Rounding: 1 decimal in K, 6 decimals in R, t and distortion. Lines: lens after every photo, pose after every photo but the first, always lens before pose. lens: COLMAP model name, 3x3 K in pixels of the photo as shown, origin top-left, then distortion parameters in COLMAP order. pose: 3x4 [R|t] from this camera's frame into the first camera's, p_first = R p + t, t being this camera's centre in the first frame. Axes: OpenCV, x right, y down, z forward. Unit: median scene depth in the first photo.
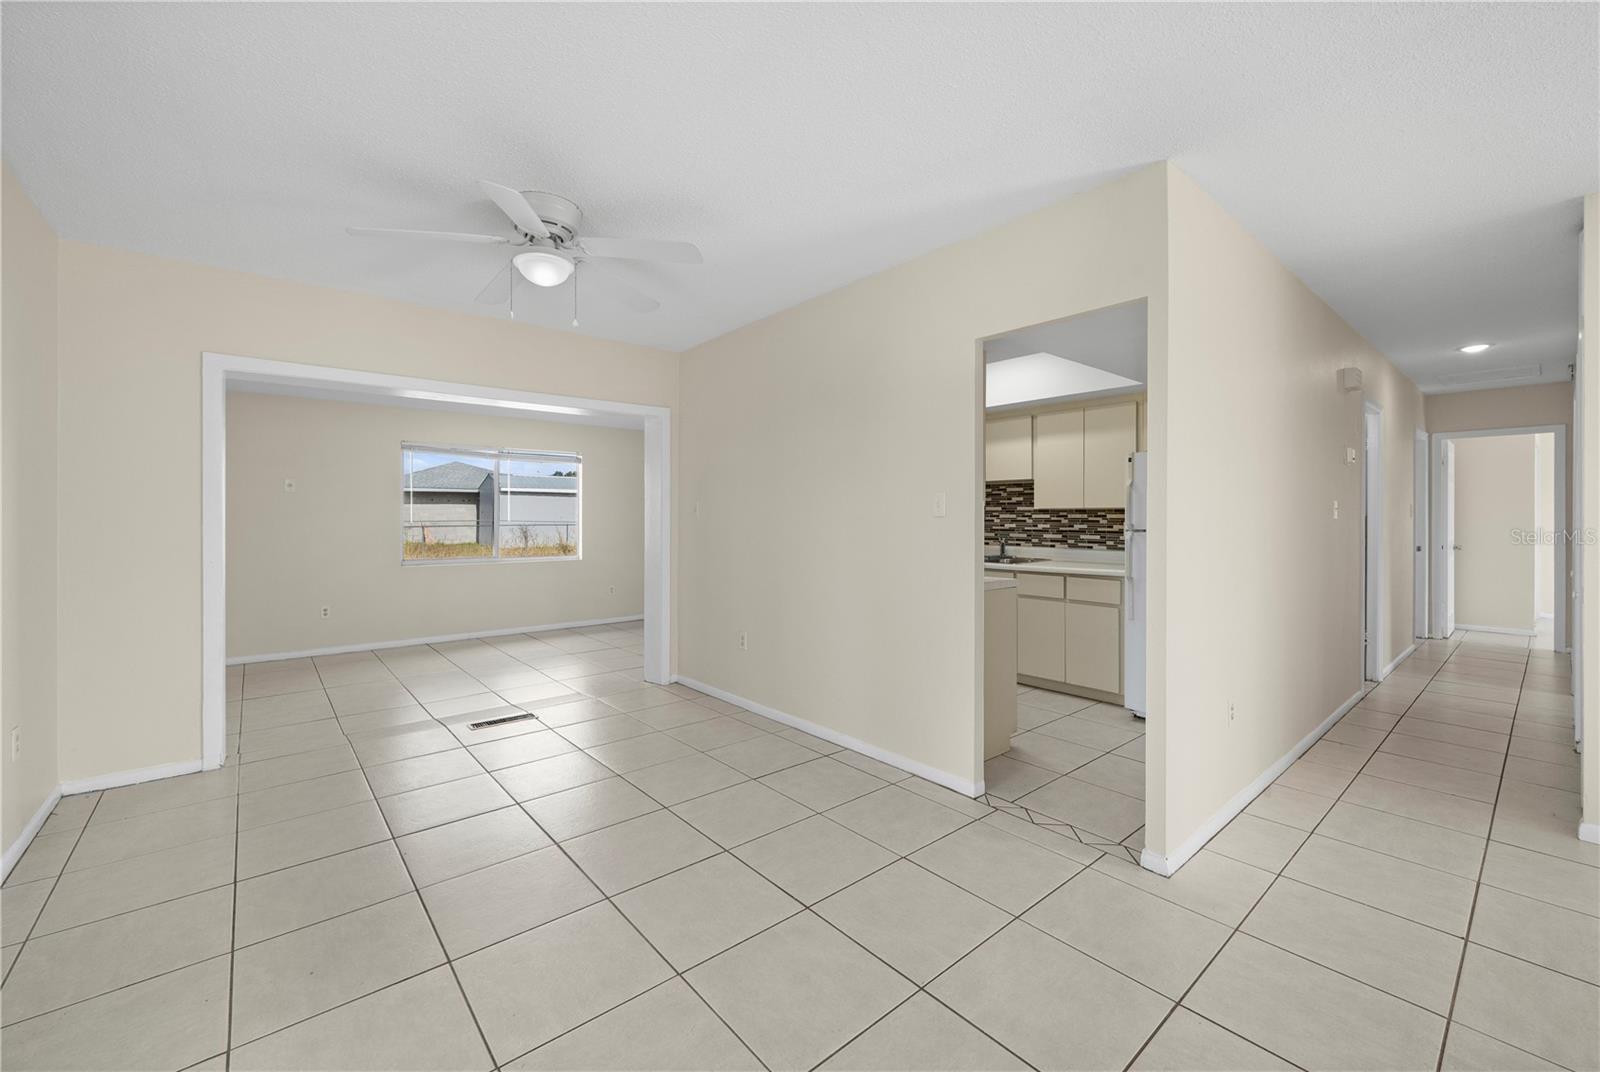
lens RADIAL K [[639.6, 0, 800.9], [0, 639.6, 513.4], [0, 0, 1]] dist [-0.002371, 0.000204]
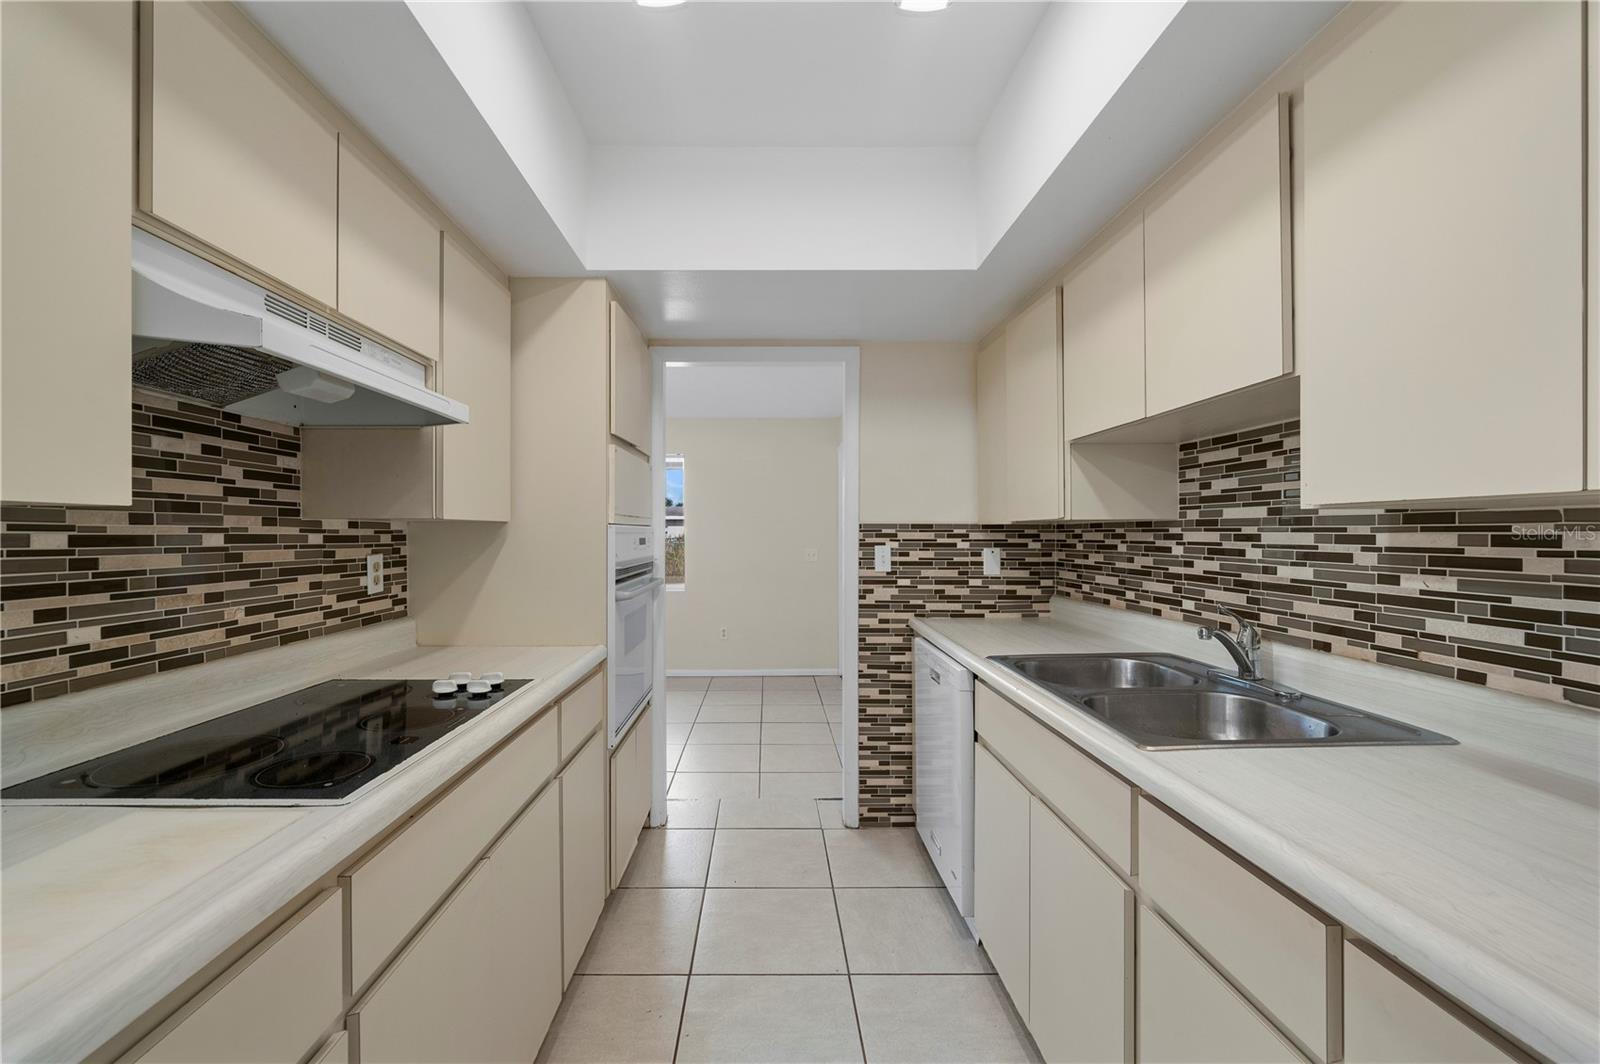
lens RADIAL K [[638.6, 0, 777.4], [0, 638.6, 529.9], [0, 0, 1]] dist [-0.000288, 0.000286]
pose [[0.768667, -0.005106, -0.639629, 0.367326], [0.006046, 0.999981, -0.000717, -0.000815], [0.639621, -0.003316, 0.768683, 0.711497]]
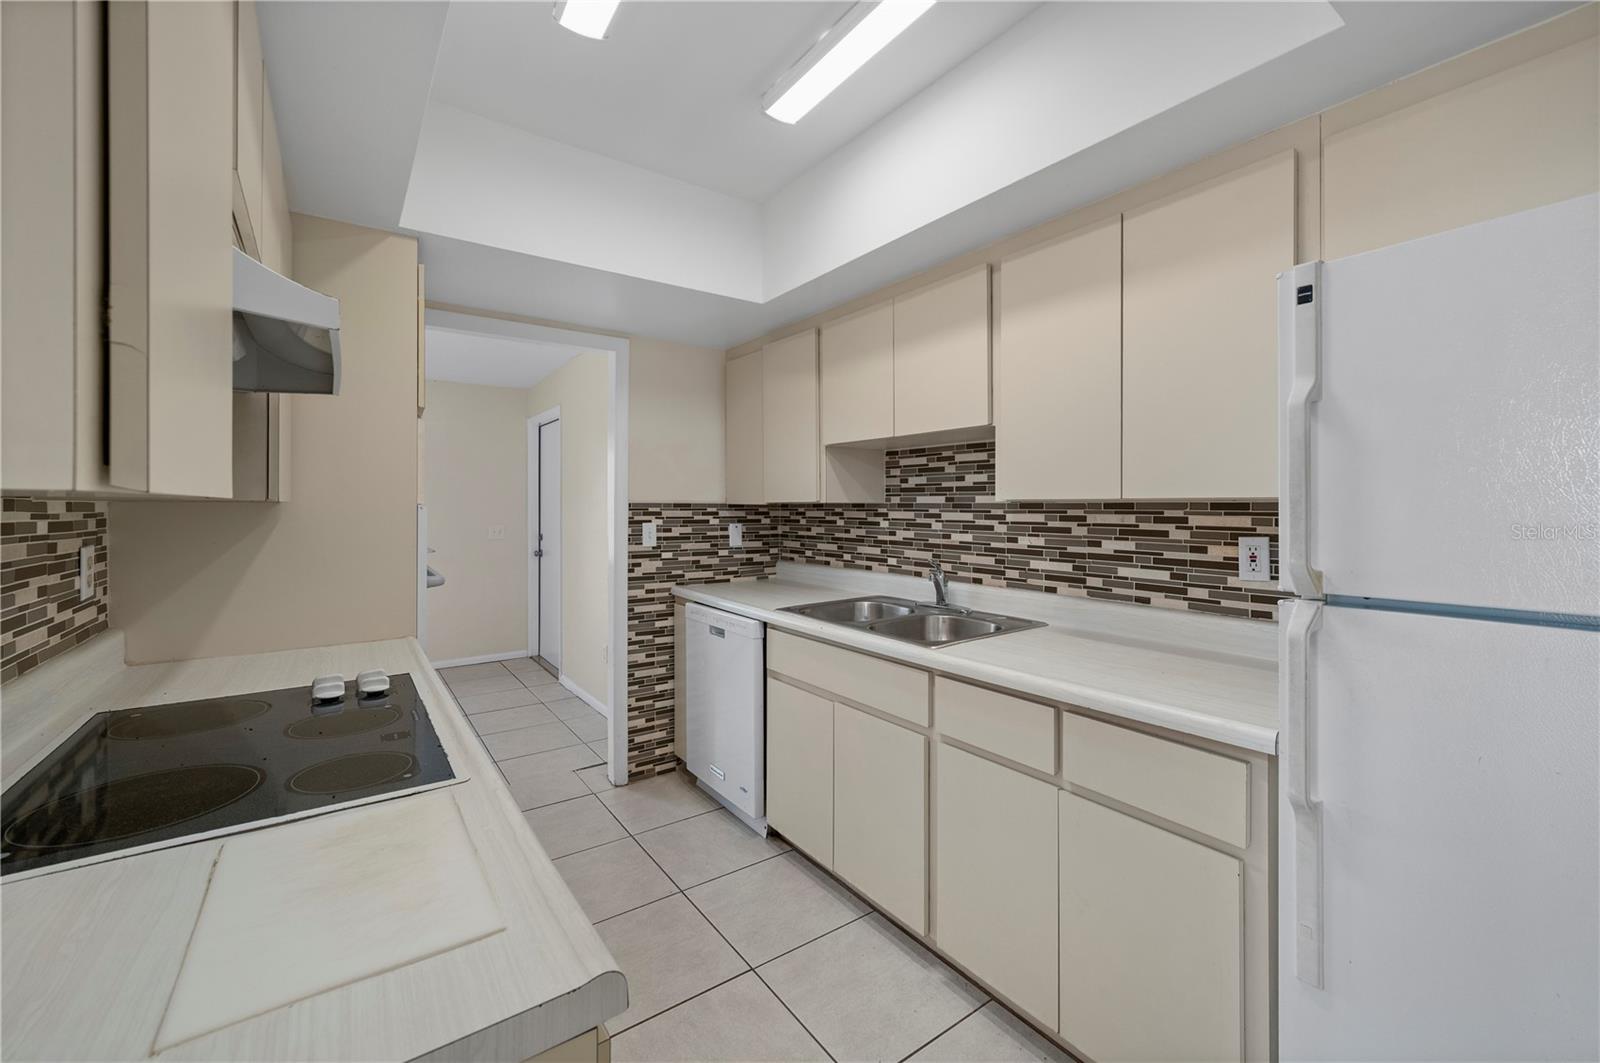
lens RADIAL K [[638.6, 0, 801.4], [0, 638.6, 502.8], [0, 0, 1]] dist [-0.000288, 0.000286]
pose [[0.996454, -0.001469, -0.084124, 0.279048], [0.001580, 0.999998, 0.001258, -0.006869], [0.084122, -0.001386, 0.996454, 0.597603]]
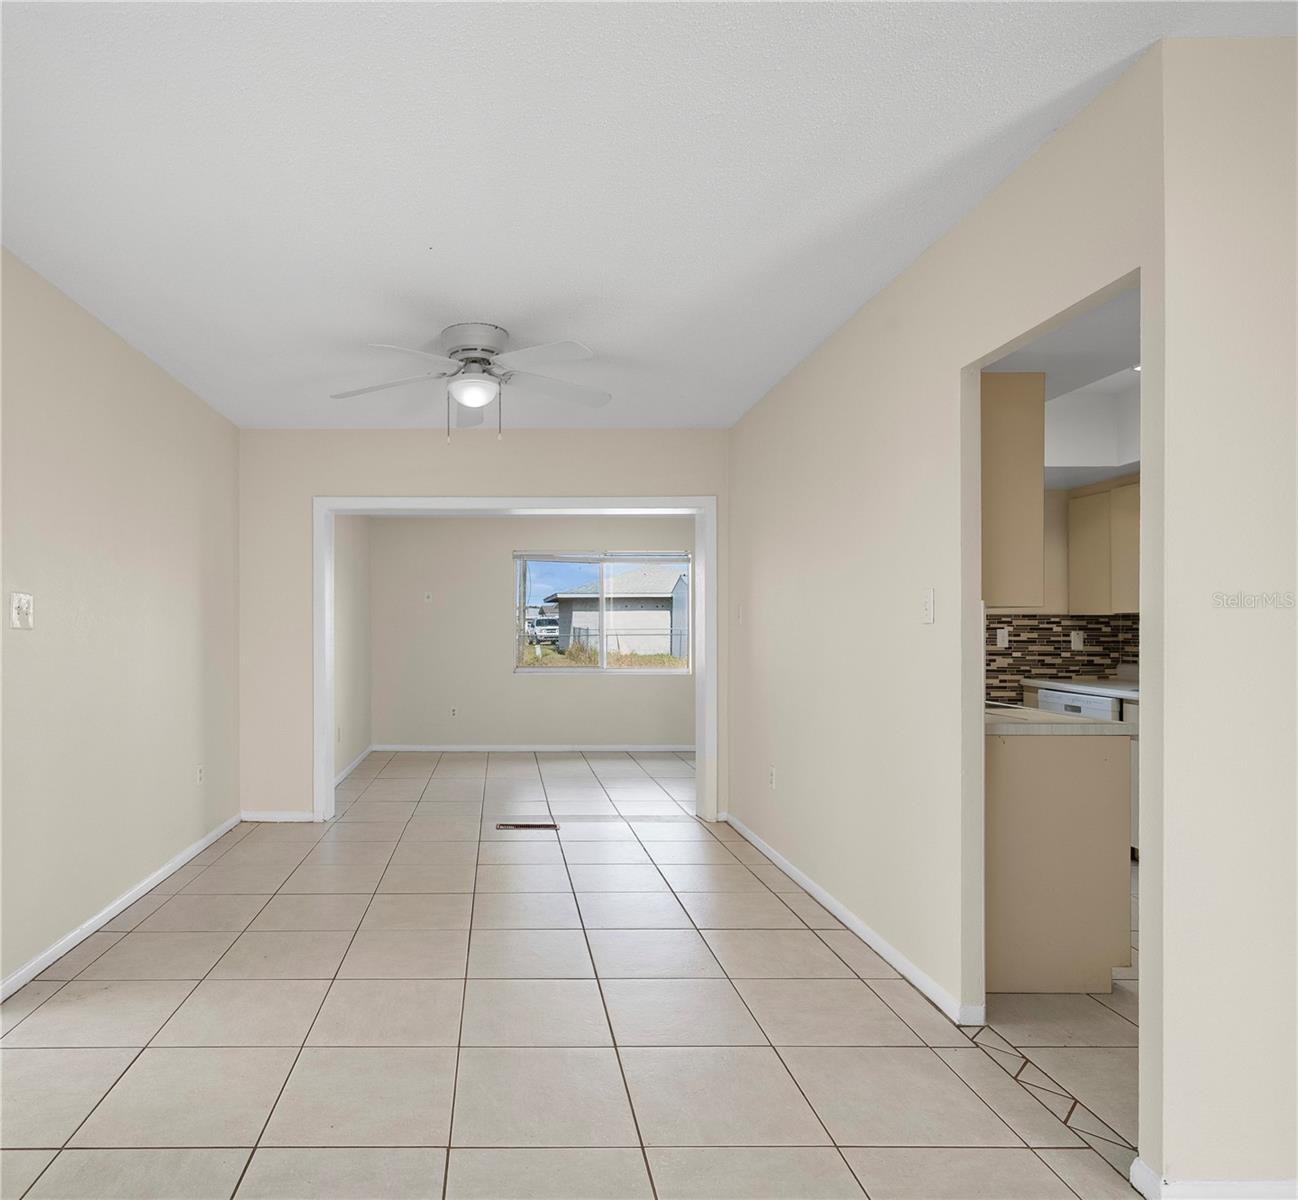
lens RADIAL K [[813.9, 0, 509.5], [0, 813.9, 621.6], [0, 0, 1]] dist [-0.001210, 0.002357]
pose [[0.762376, -0.003829, -0.647123, 0.273500], [0.005125, 0.999987, 0.000122, -0.000089], [0.647114, -0.003410, 0.762386, 0.000415]]
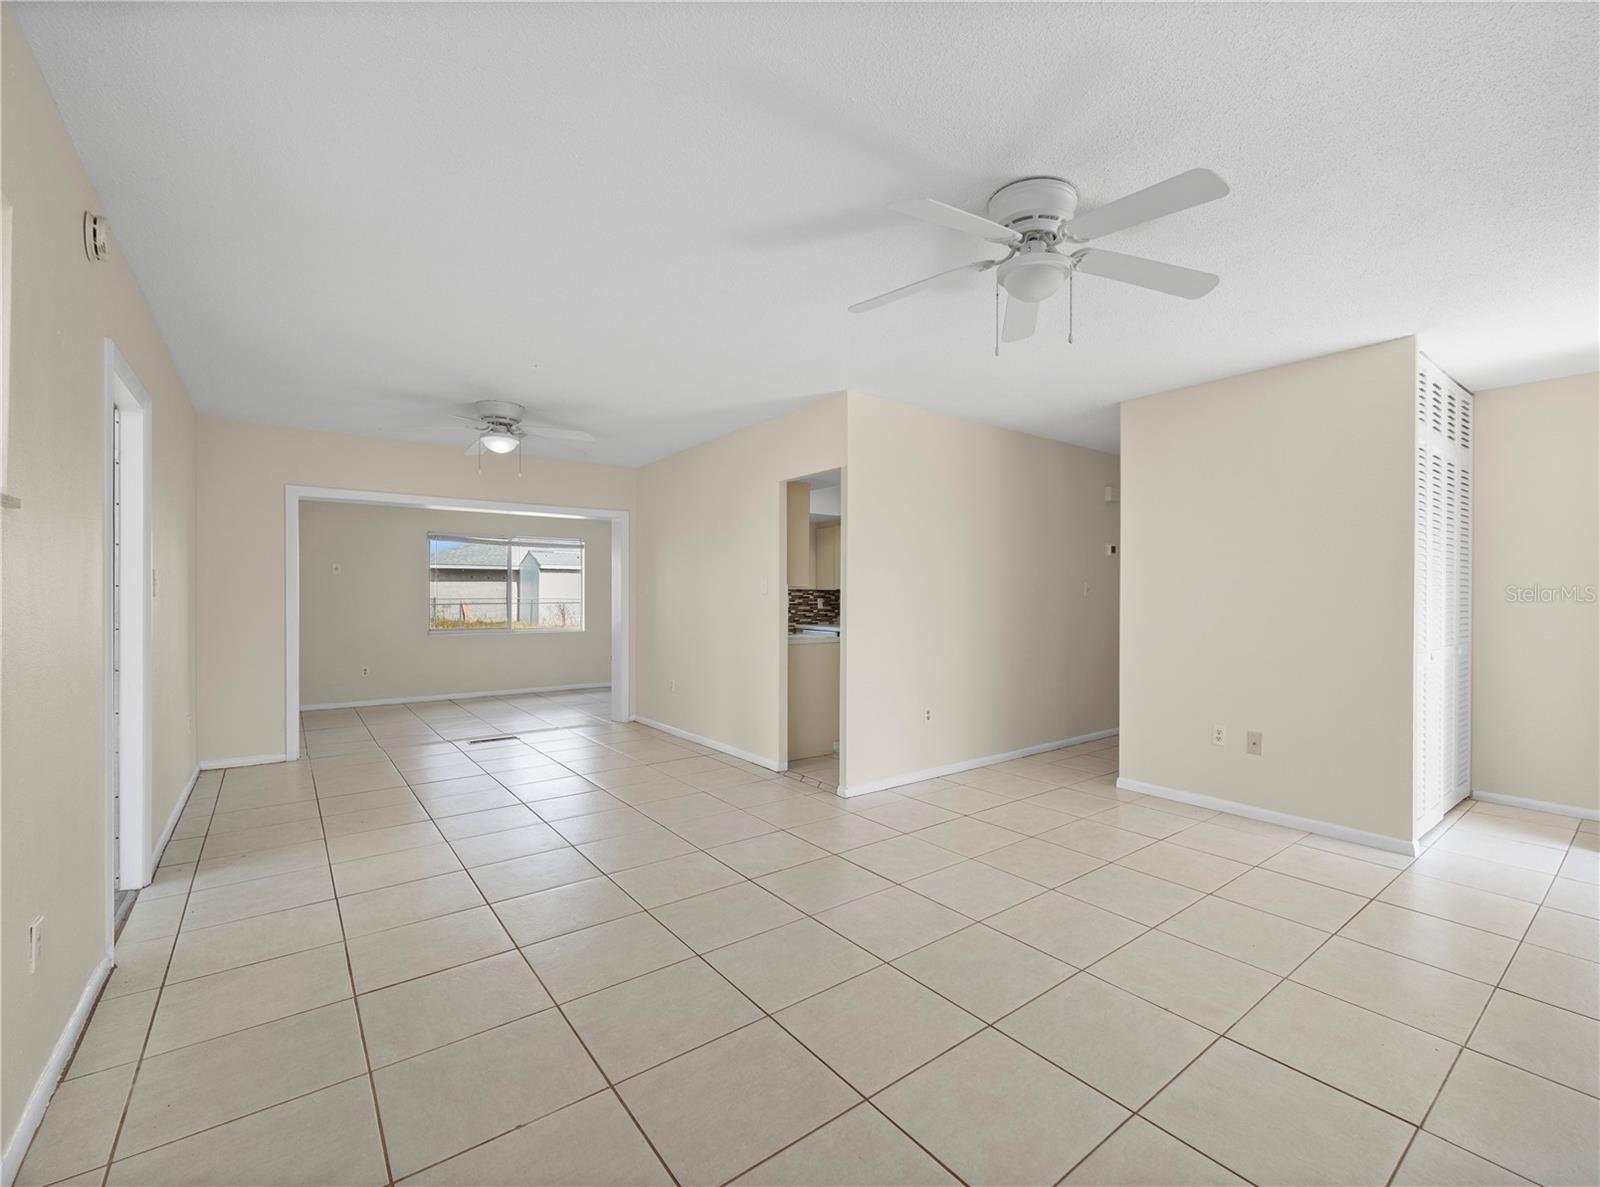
lens RADIAL K [[702.0, 0, 885.3], [0, 702.0, 596.9], [0, 0, 1]] dist [-0.001990, 0.000393]
pose [[1.000000, 0.000668, 0.000654, 0.308313], [-0.000674, 0.999964, 0.008436, -0.002130], [-0.000649, -0.008436, 0.999964, -0.422131]]
